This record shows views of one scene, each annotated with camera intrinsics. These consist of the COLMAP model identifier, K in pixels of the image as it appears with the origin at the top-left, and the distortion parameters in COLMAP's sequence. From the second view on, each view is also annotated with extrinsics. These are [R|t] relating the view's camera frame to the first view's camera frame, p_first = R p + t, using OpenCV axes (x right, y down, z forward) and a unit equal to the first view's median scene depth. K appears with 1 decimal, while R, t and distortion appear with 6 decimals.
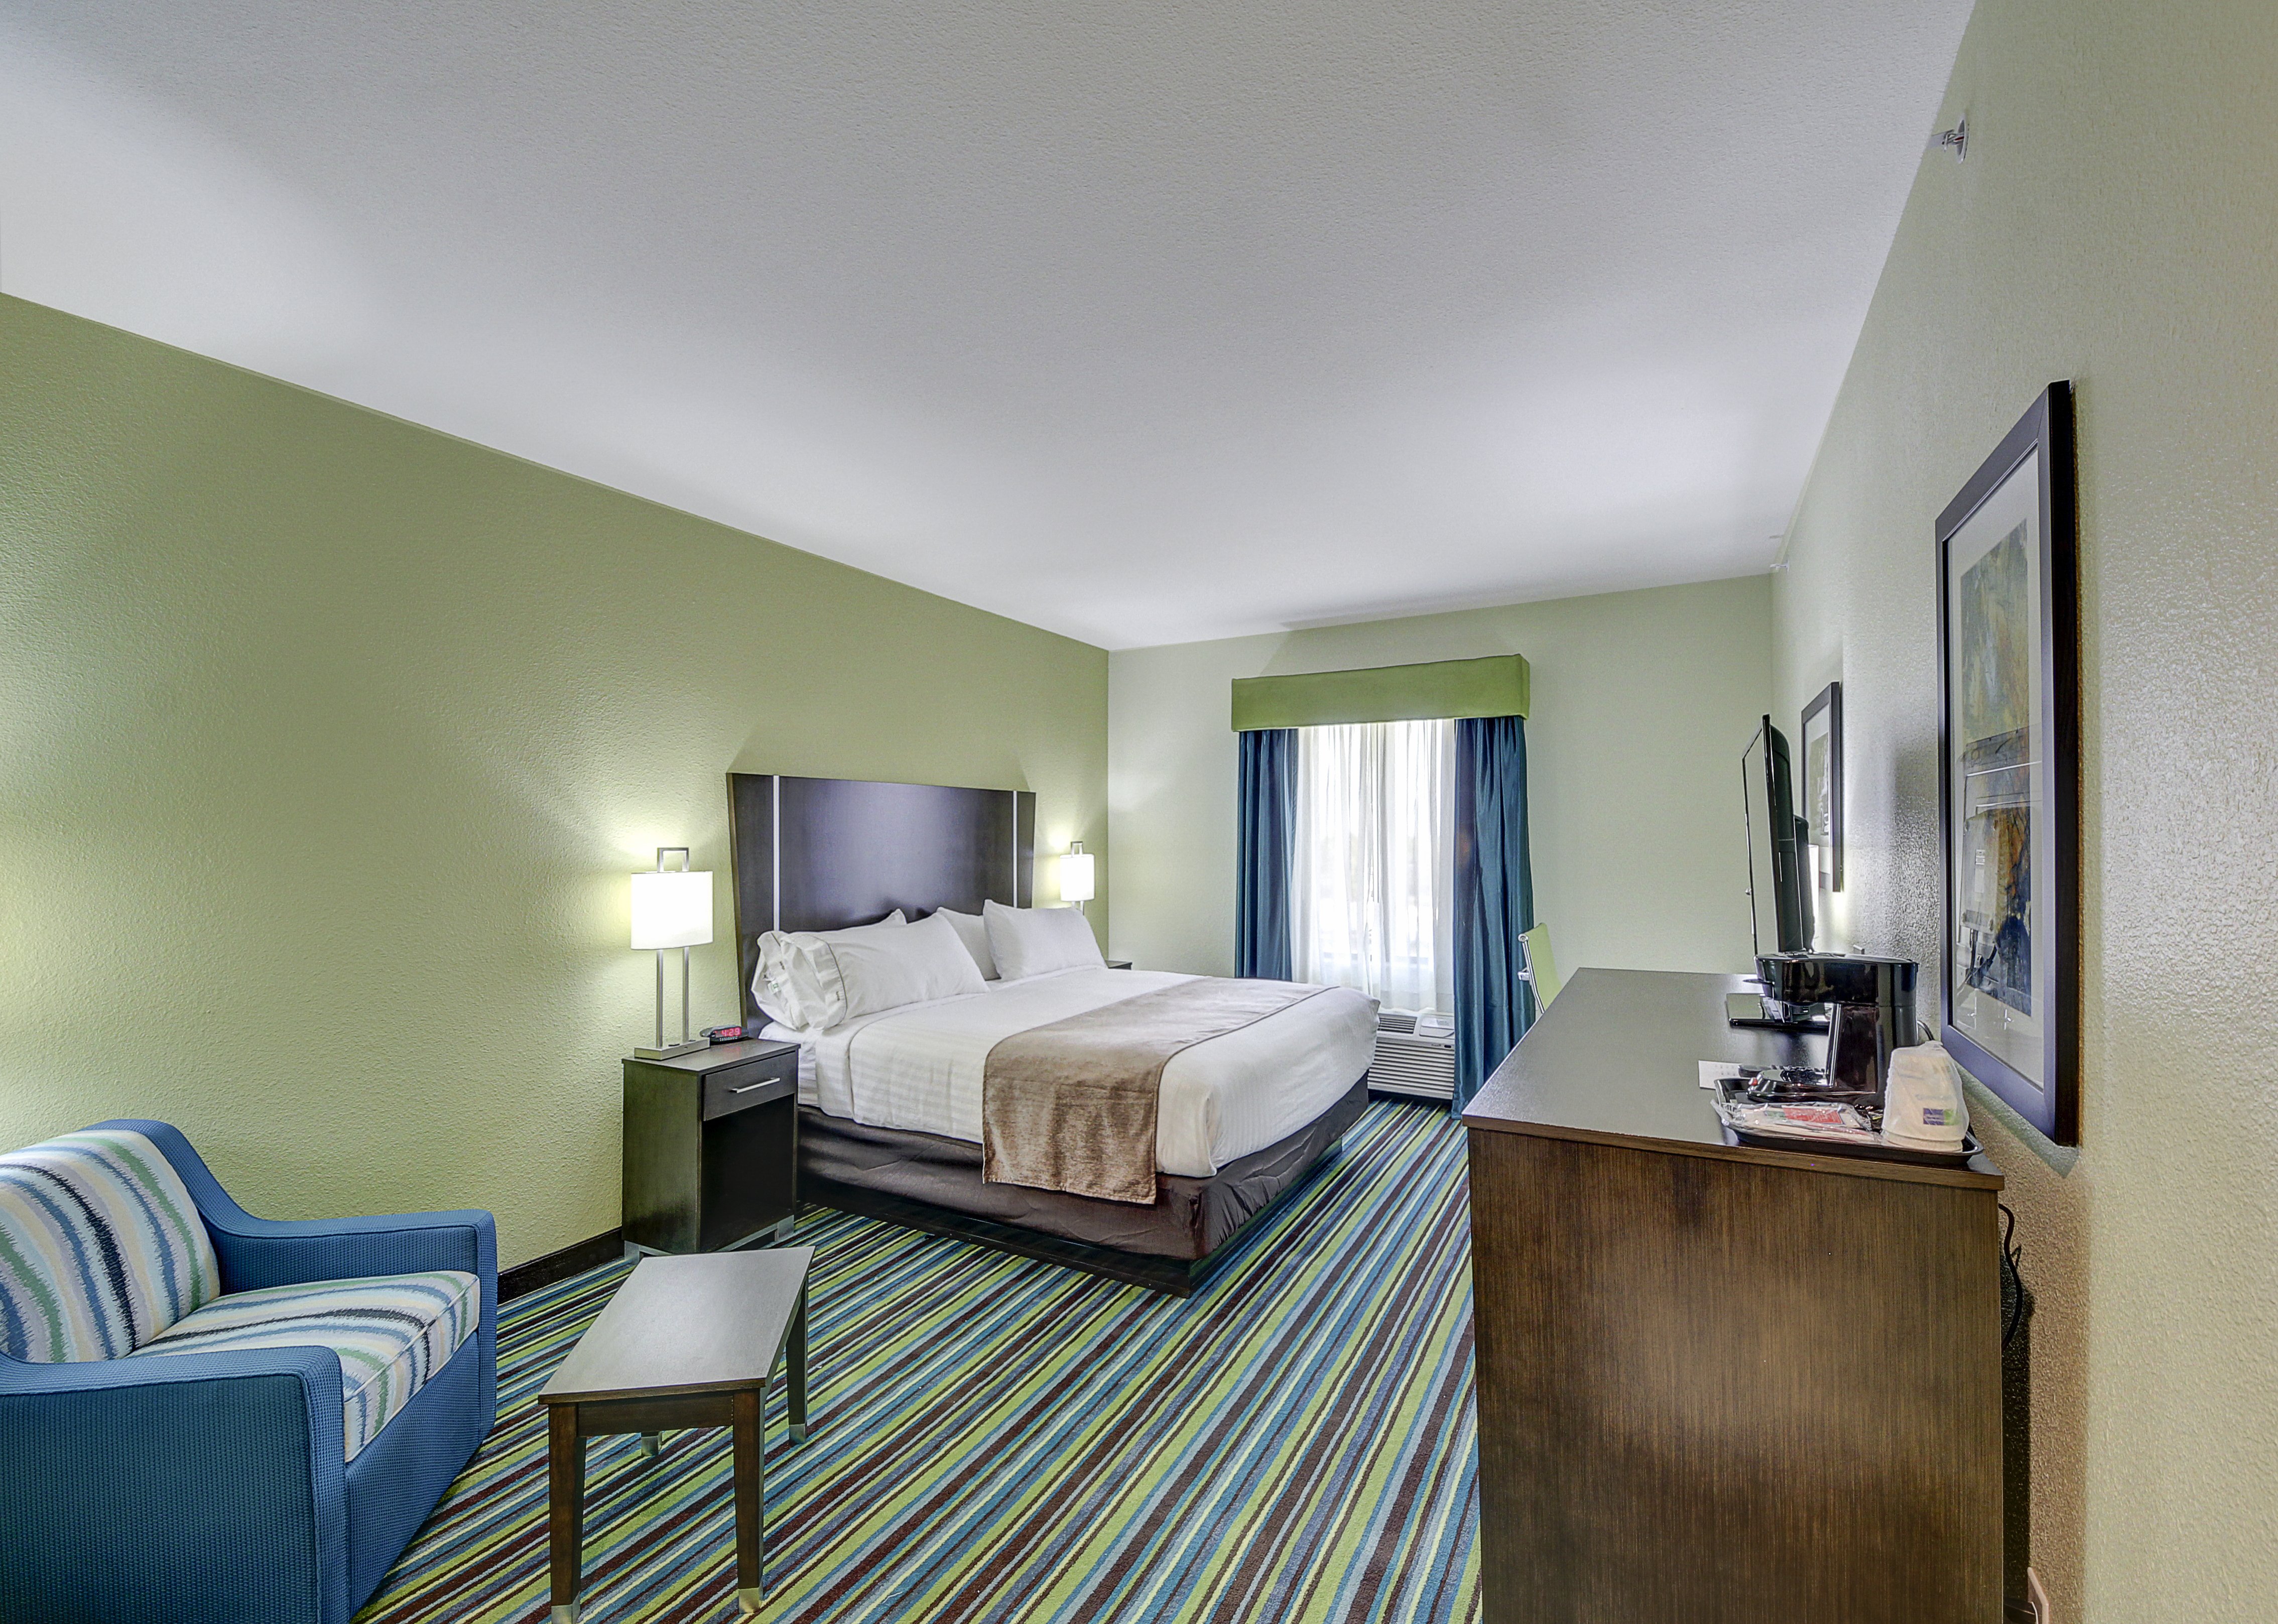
lens RADIAL K [[973.3, 0, 1134.8], [0, 973.3, 838.4], [0, 0, 1]] dist [-0.000911, -0.000049]
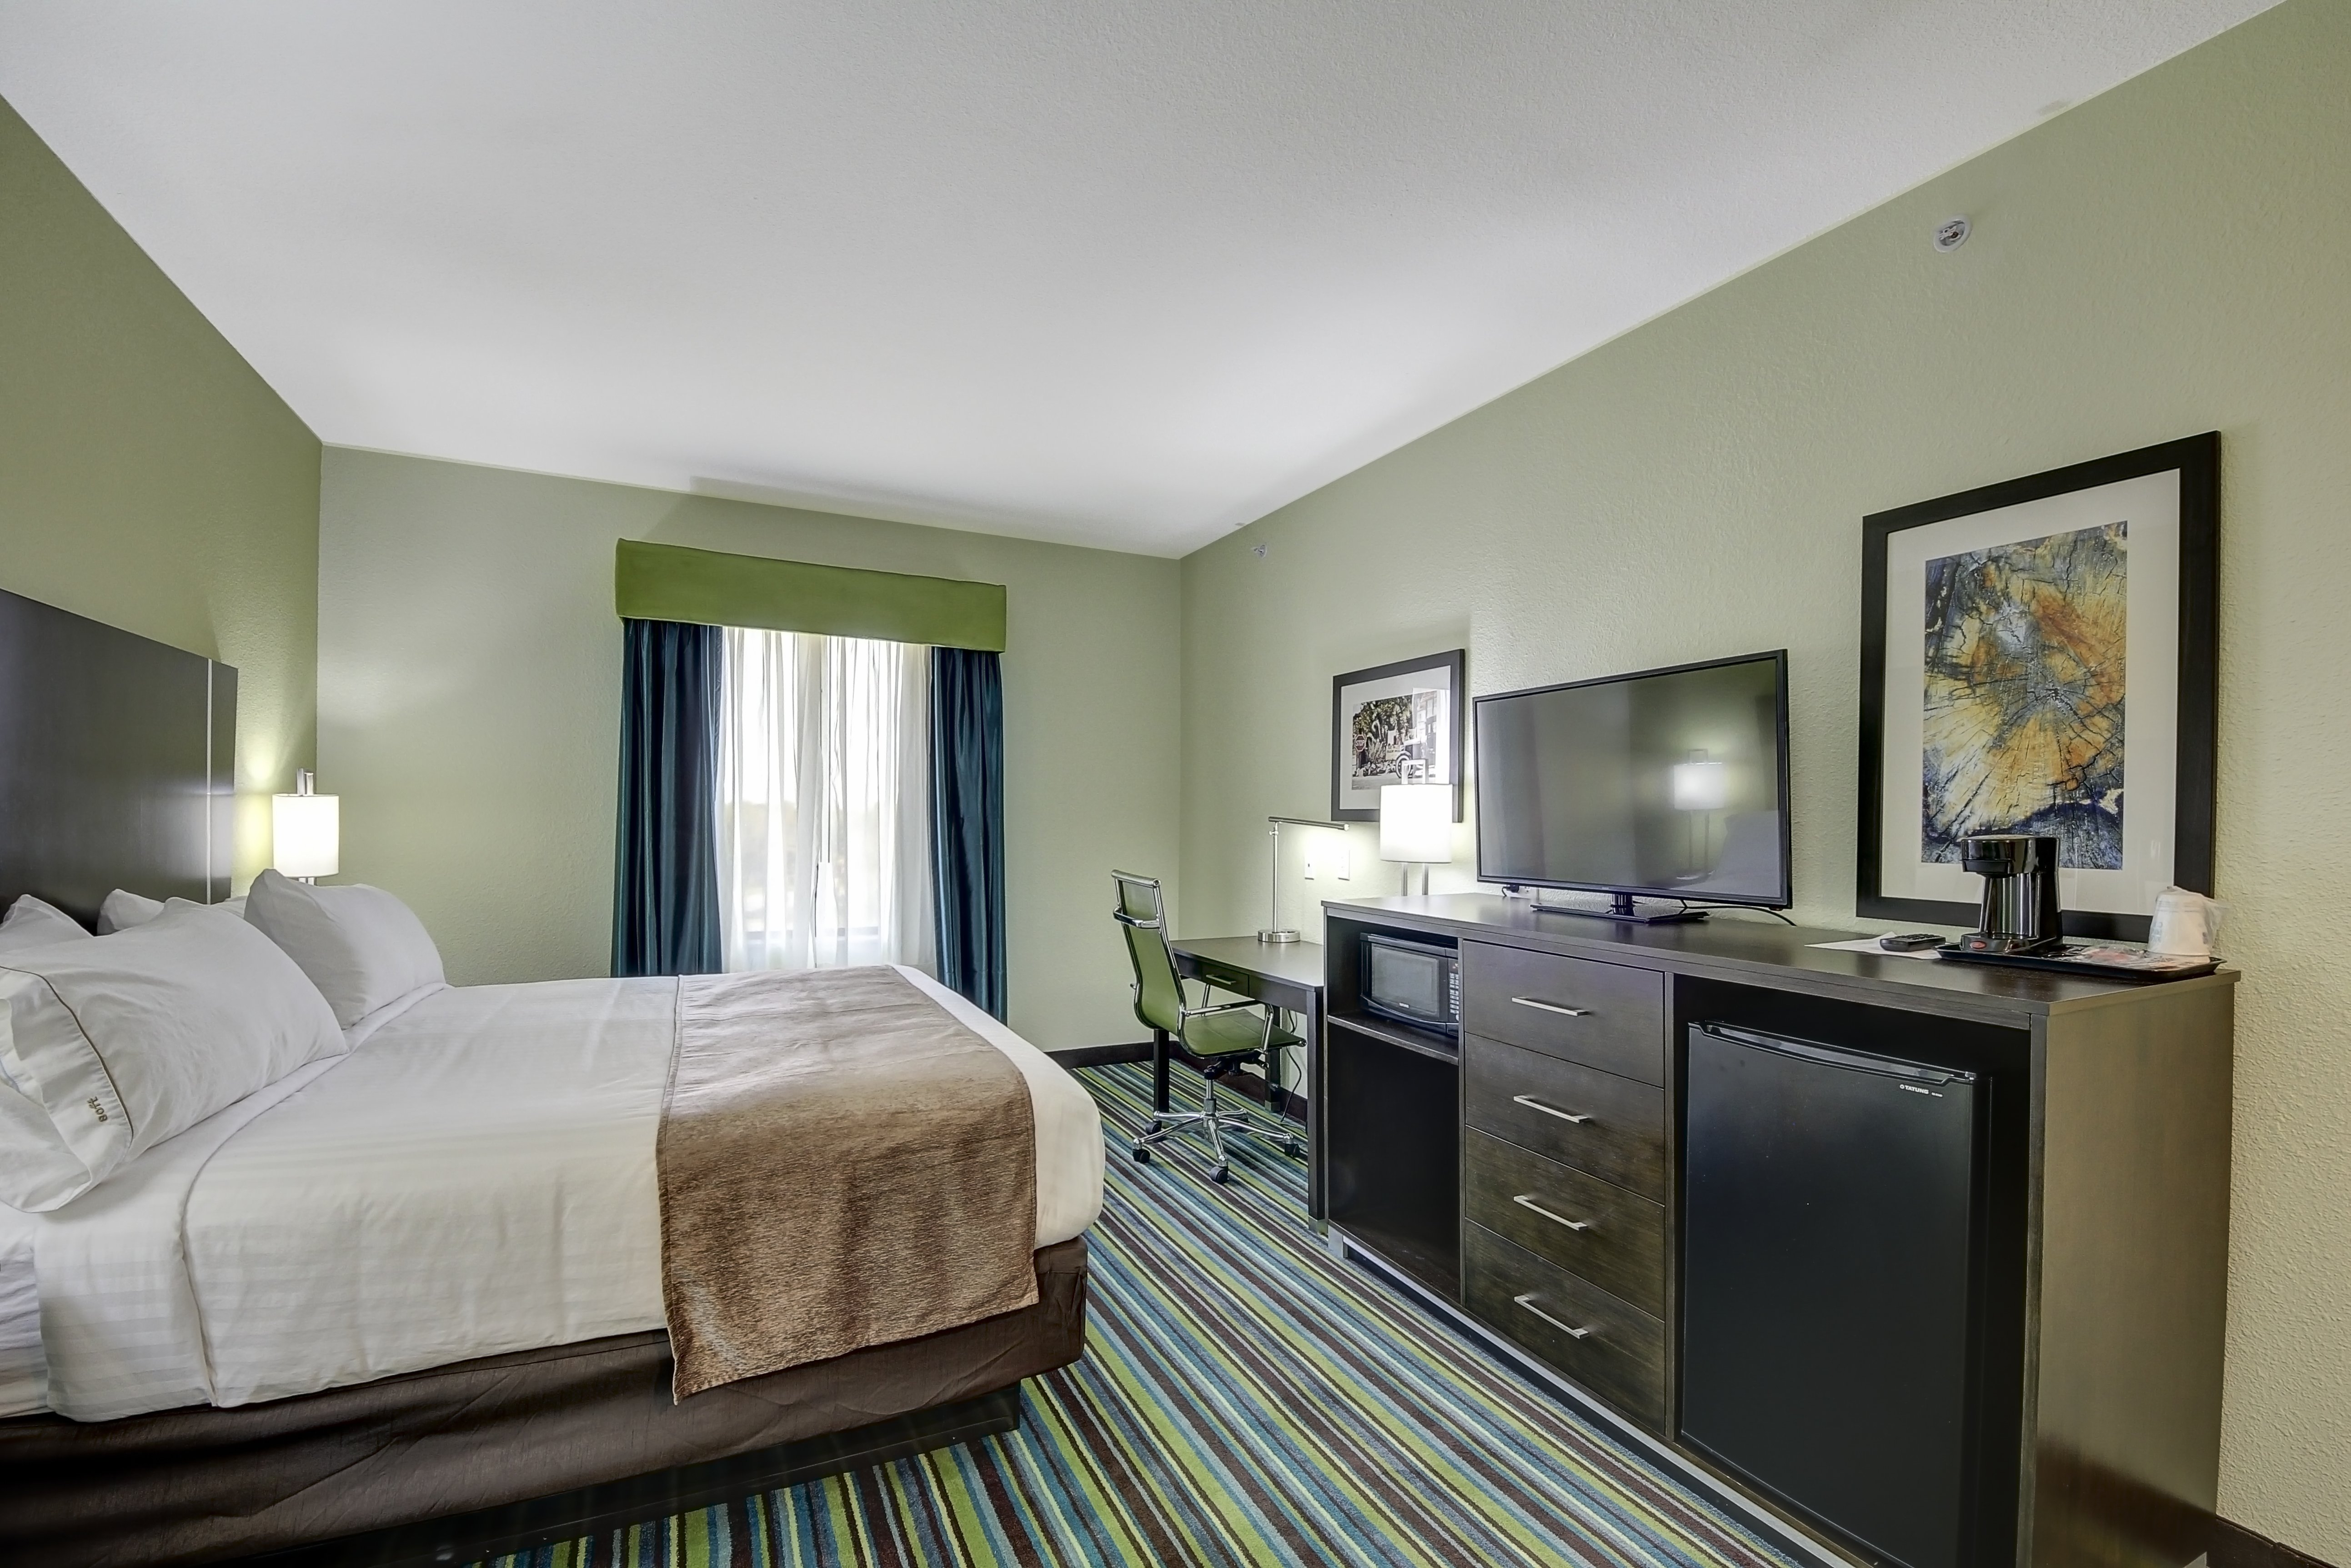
lens RADIAL K [[992.2, 0, 1177.4], [0, 992.2, 819.2], [0, 0, 1]] dist [0.001047, -0.013823]
pose [[0.574129, 0.008980, 0.818716, -0.391165], [-0.016114, 0.999870, 0.000333, 0.041777], [-0.818607, -0.013384, 0.574199, 0.450369]]
